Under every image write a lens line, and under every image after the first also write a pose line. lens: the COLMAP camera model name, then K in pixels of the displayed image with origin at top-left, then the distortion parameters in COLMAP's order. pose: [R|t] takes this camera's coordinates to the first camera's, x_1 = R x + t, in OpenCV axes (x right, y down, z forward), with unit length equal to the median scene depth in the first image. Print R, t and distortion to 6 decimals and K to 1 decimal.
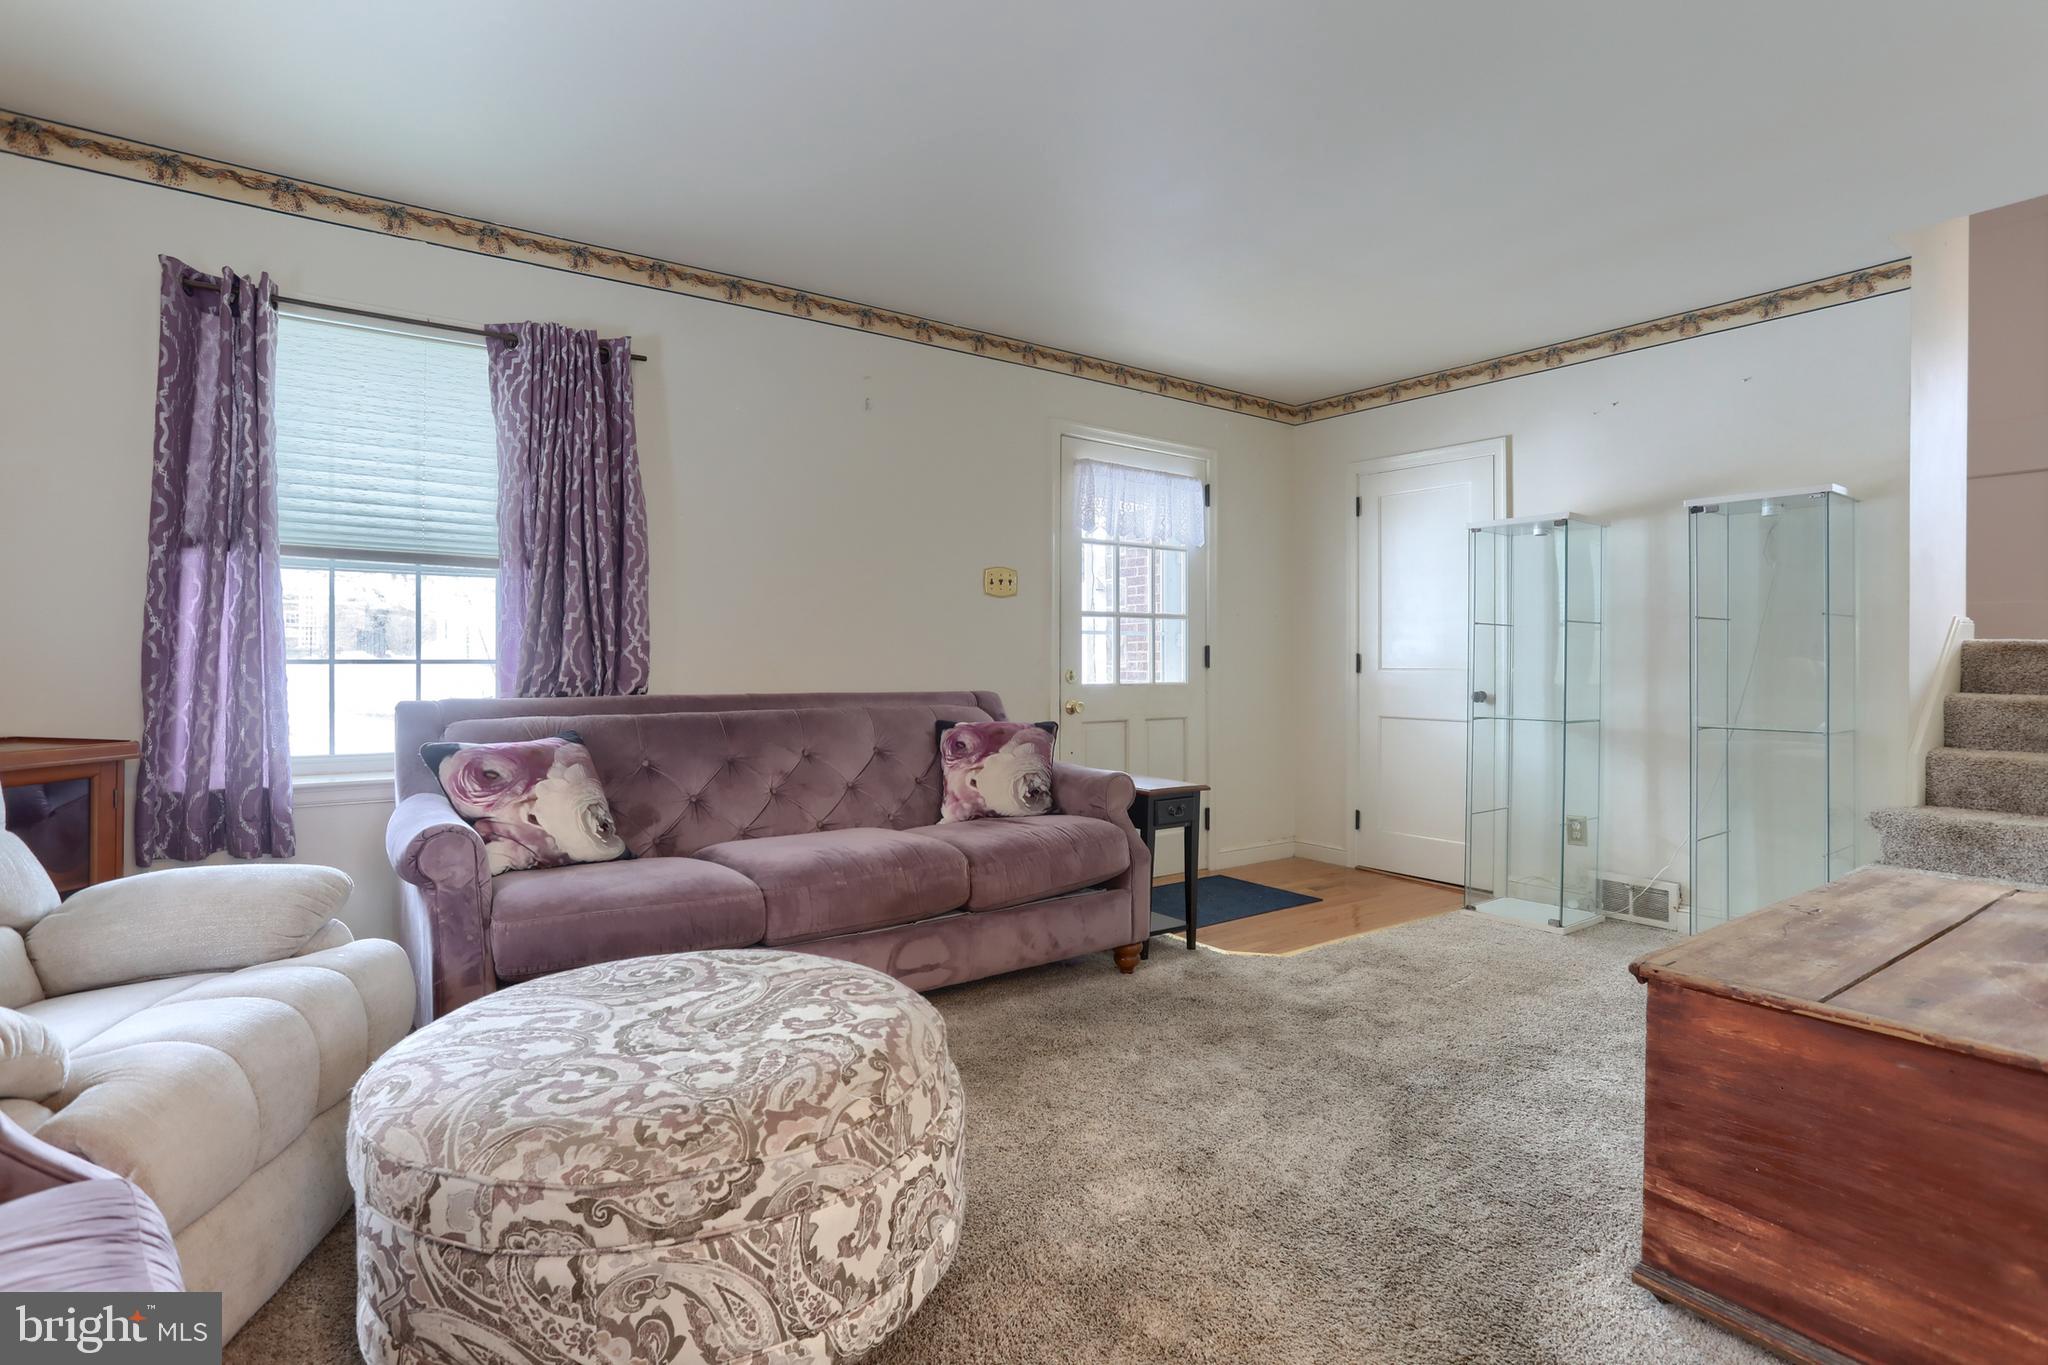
lens RADIAL K [[1009.5, 0, 1023.9], [0, 1009.5, 661.1], [0, 0, 1]] dist [-0.066037, 0.049187]
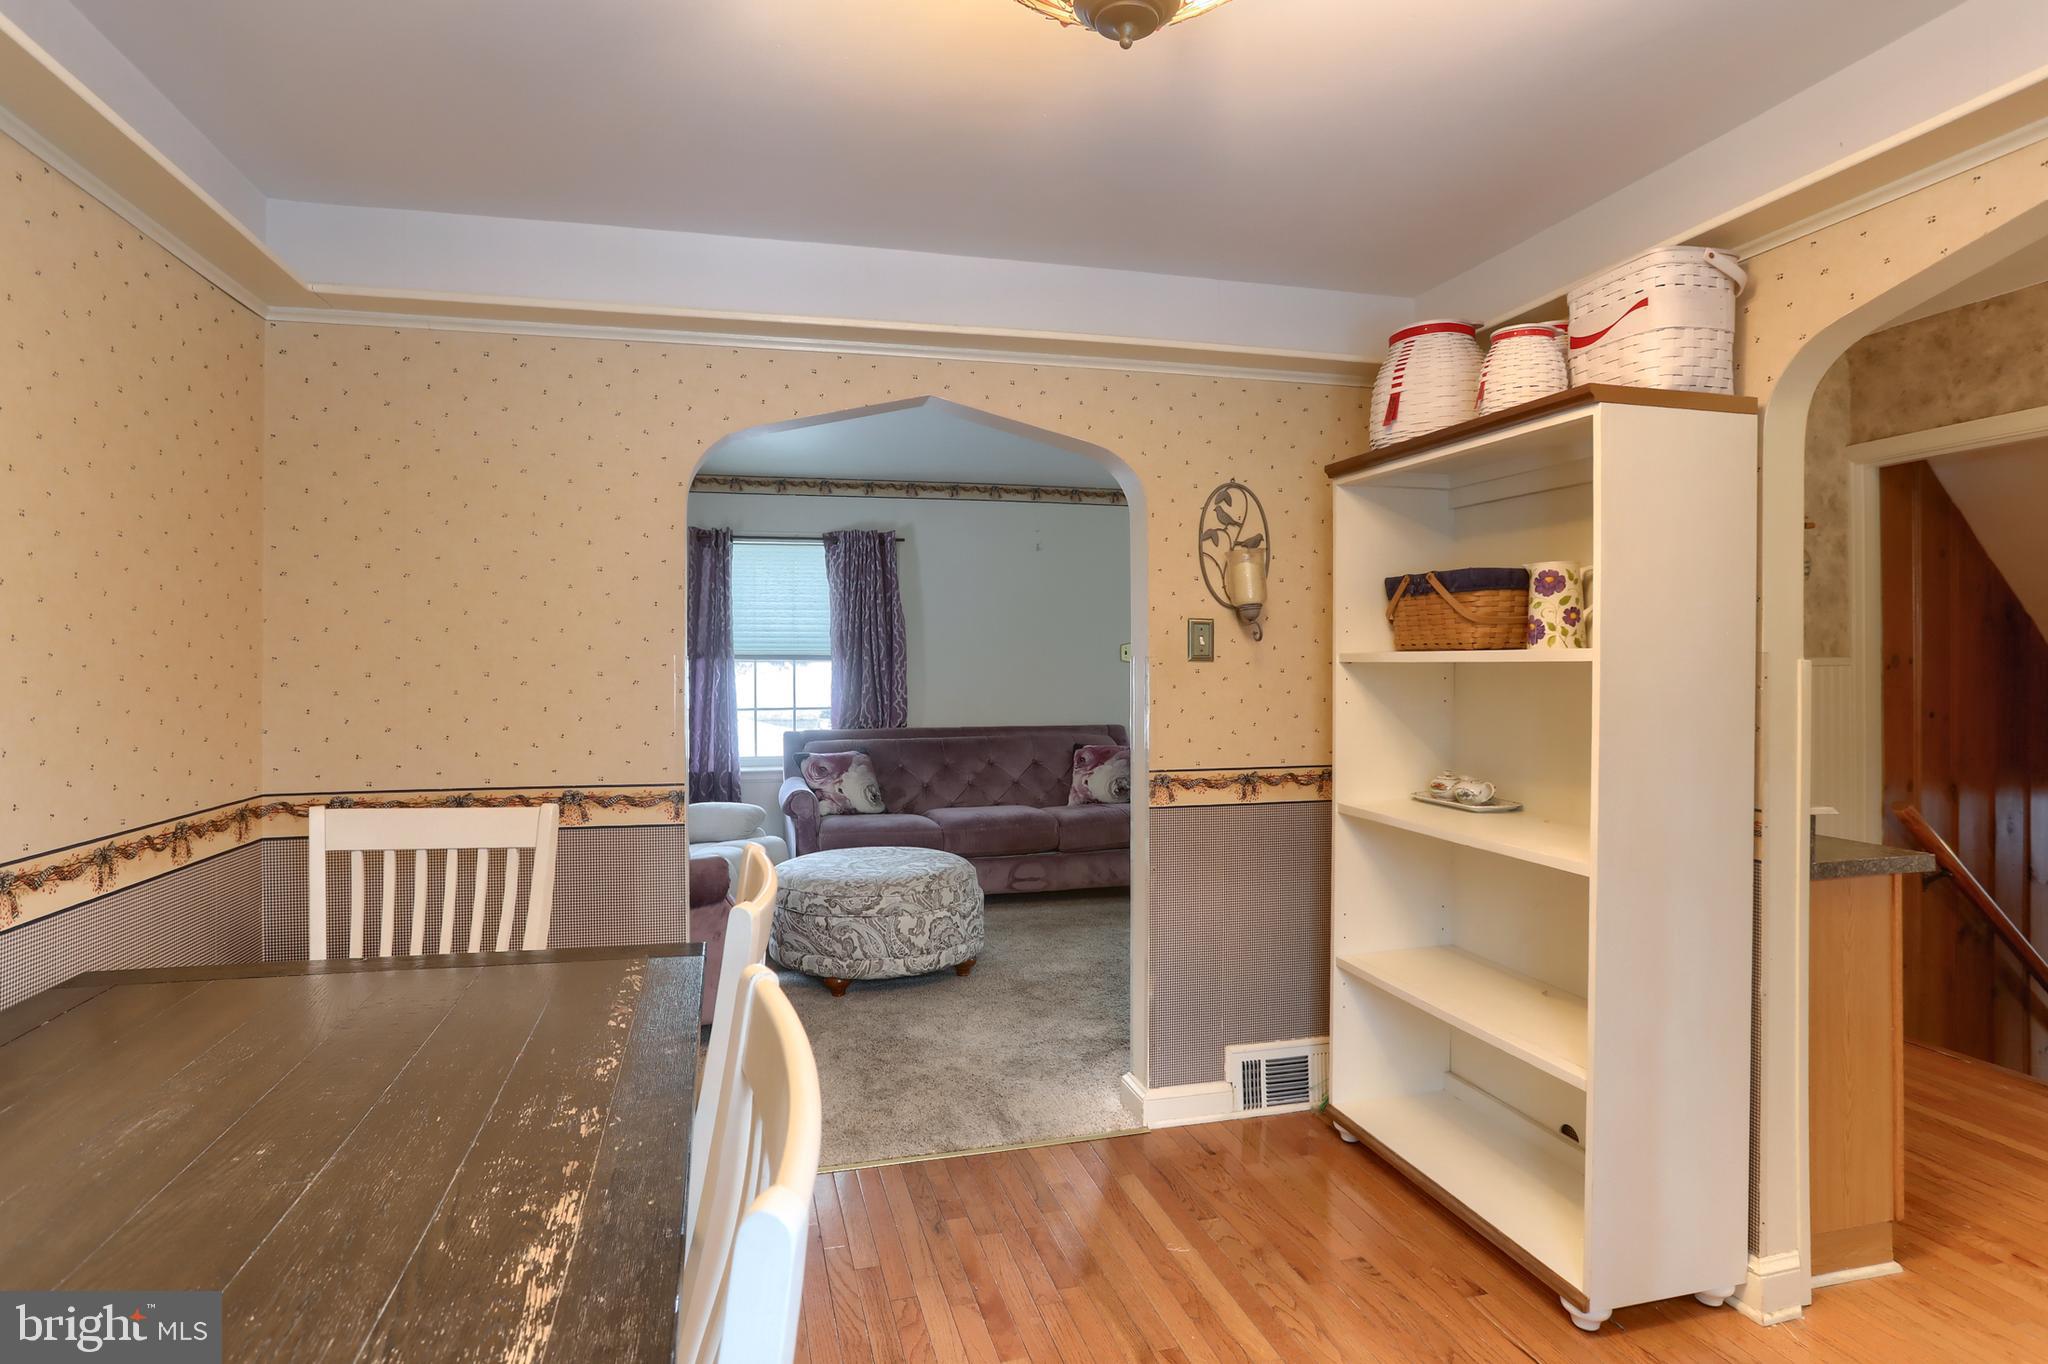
lens RADIAL K [[1037.4, 0, 993.7], [0, 1037.4, 668.7], [0, 0, 1]] dist [-0.046163, 0.023047]
pose [[0.930692, -0.004355, -0.365778, 0.564804], [0.005507, 0.999983, 0.002108, -0.093404], [0.365763, -0.003976, 0.930700, -0.847578]]
